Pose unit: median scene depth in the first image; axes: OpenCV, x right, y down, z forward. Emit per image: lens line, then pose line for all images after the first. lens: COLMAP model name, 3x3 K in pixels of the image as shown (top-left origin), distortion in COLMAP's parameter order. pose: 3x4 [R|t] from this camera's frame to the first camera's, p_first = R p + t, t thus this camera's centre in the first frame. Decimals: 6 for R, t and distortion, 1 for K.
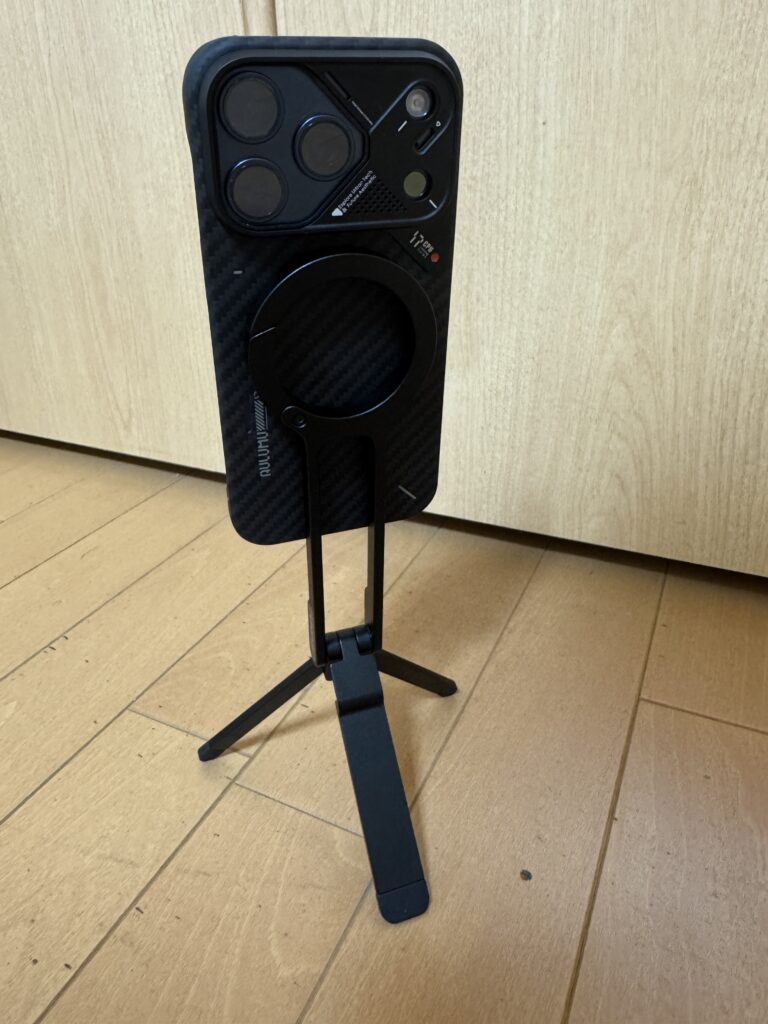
lens RADIAL K [[708.9, 0, 384.0], [0, 708.9, 450.7], [0, 0, 1]] dist [-0.010876, 0.007292]
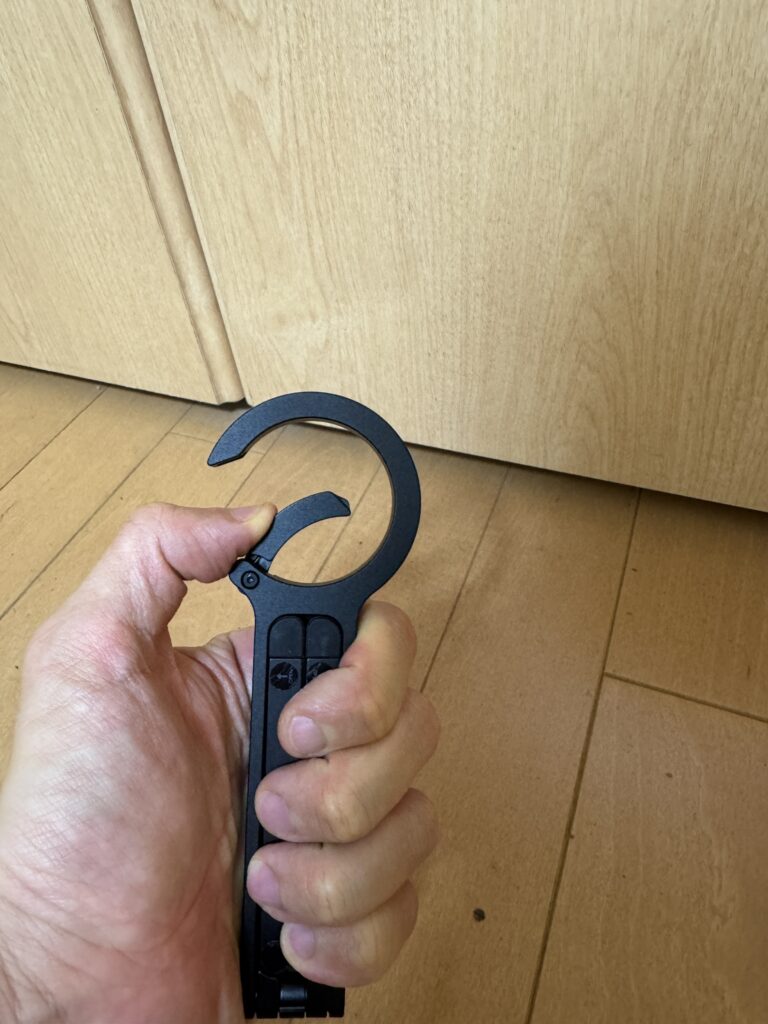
lens RADIAL K [[708.9, 0, 384.8], [0, 708.9, 447.2], [0, 0, 1]] dist [-0.010876, 0.007292]
pose [[0.996060, -0.088629, 0.003046, 0.087863], [0.082694, 0.940670, 0.329093, -0.247035], [-0.032032, -0.327545, 0.944292, 0.202214]]
